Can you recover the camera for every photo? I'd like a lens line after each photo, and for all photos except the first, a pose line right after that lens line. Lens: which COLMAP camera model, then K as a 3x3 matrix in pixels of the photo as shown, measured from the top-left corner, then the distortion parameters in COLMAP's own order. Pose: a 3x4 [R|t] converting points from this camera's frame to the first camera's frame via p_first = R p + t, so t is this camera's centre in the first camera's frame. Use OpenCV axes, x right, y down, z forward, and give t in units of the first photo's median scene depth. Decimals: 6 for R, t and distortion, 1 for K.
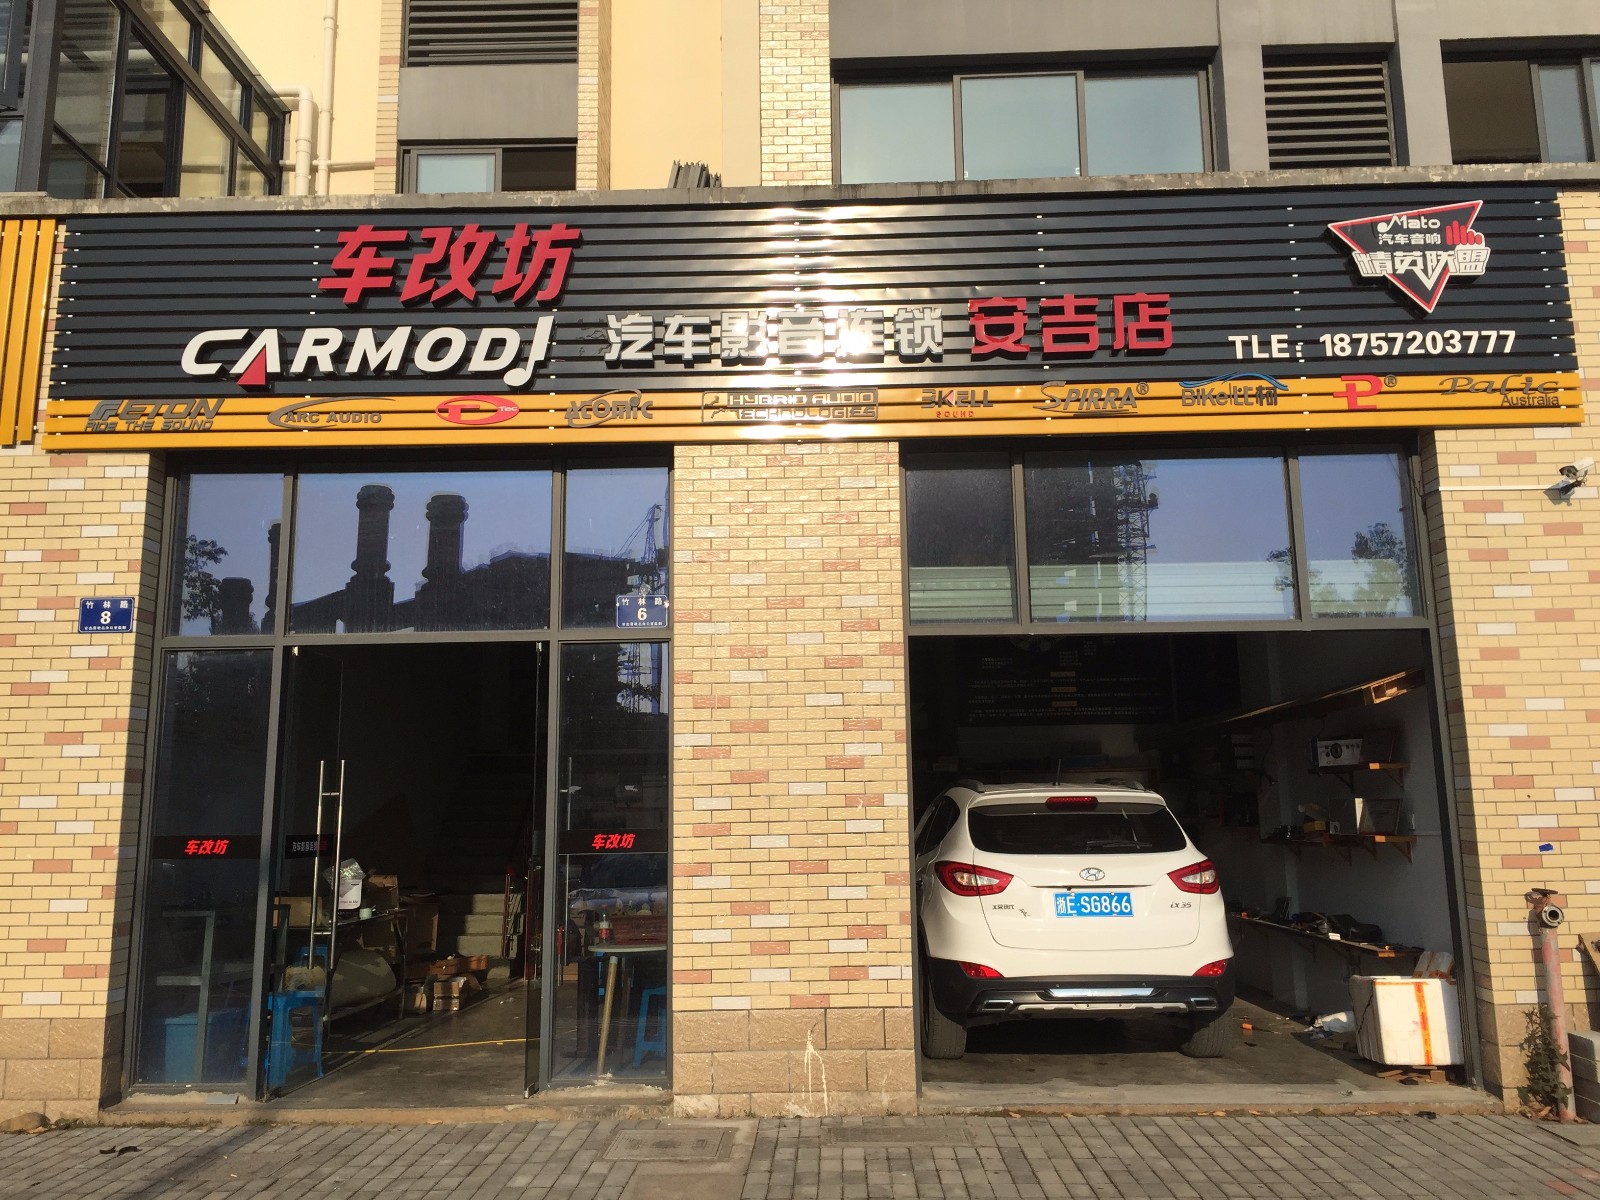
lens RADIAL K [[1332.4, 0, 800.2], [0, 1332.4, 592.6], [0, 0, 1]] dist [-0.008207, -0.006463]
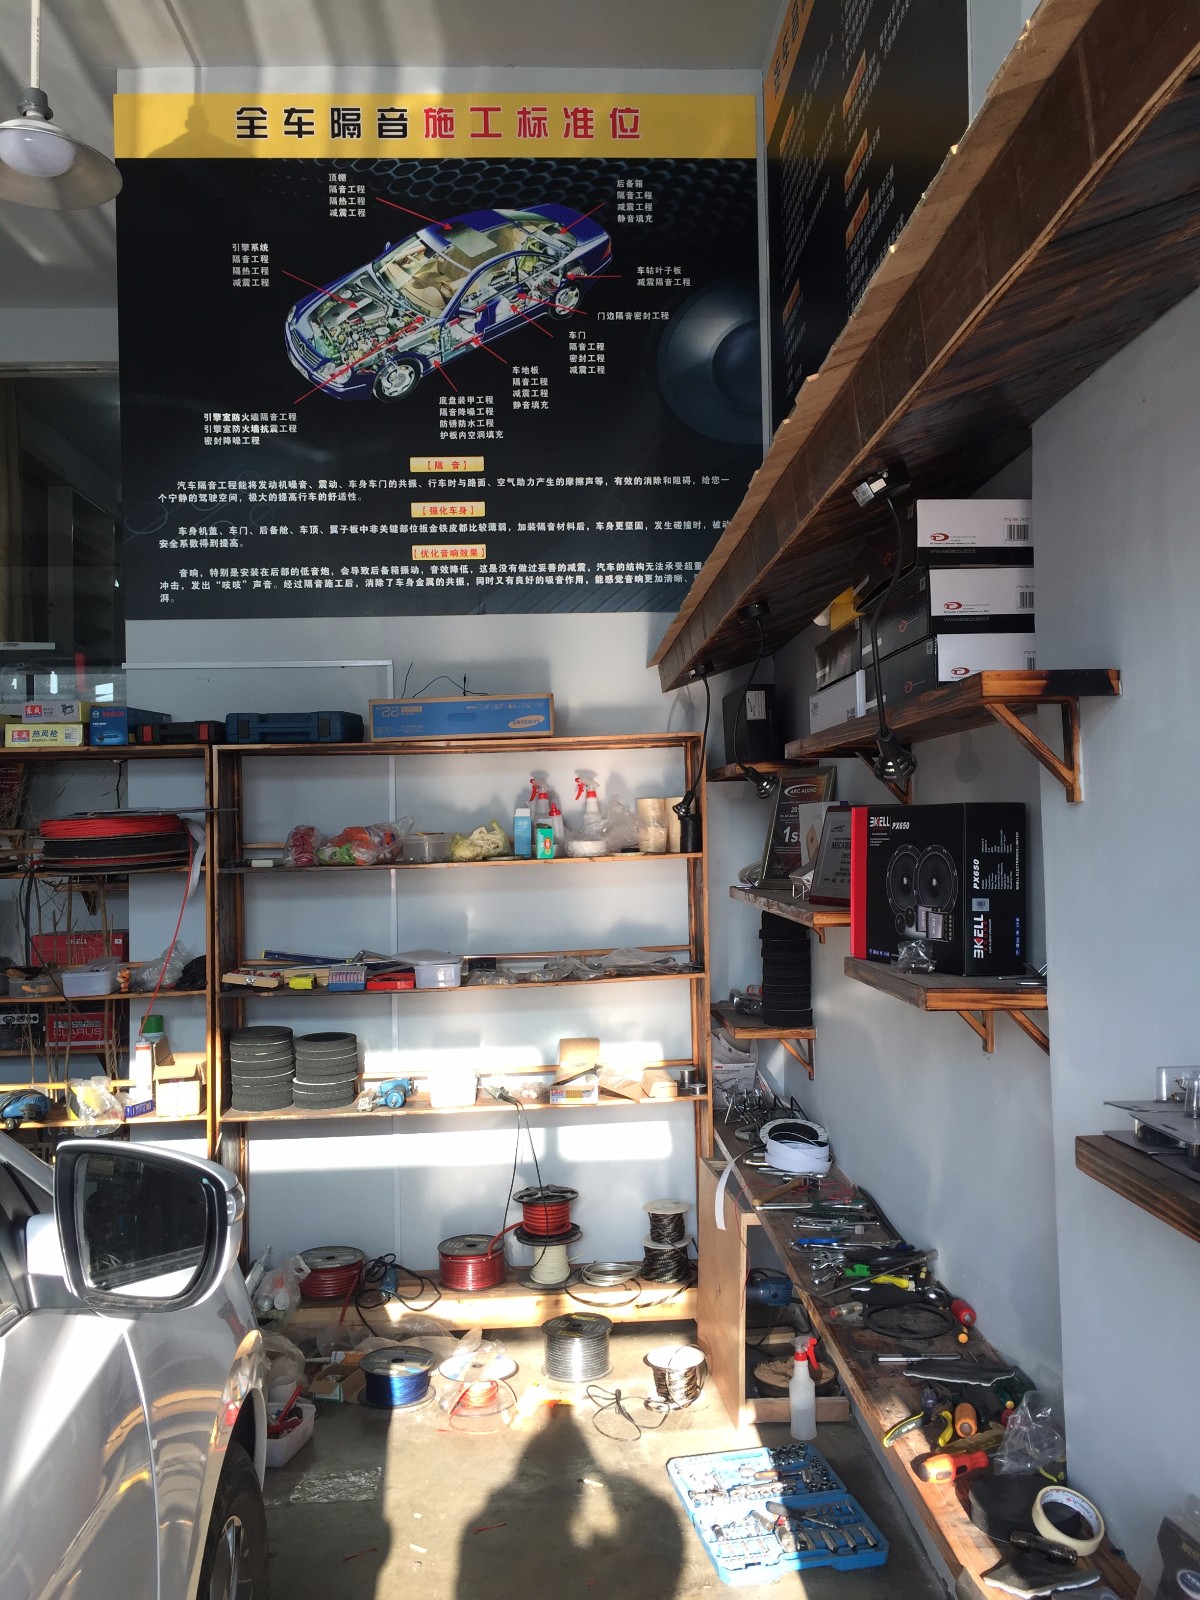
lens RADIAL K [[1332.4, 0, 600.5], [0, 1332.4, 803.1], [0, 0, 1]] dist [-0.008207, -0.006463]
pose [[0.998247, -0.005732, 0.058908, 0.216680], [-0.002737, 0.989764, 0.142690, 0.098326], [-0.059123, -0.142601, 0.988013, 0.655323]]
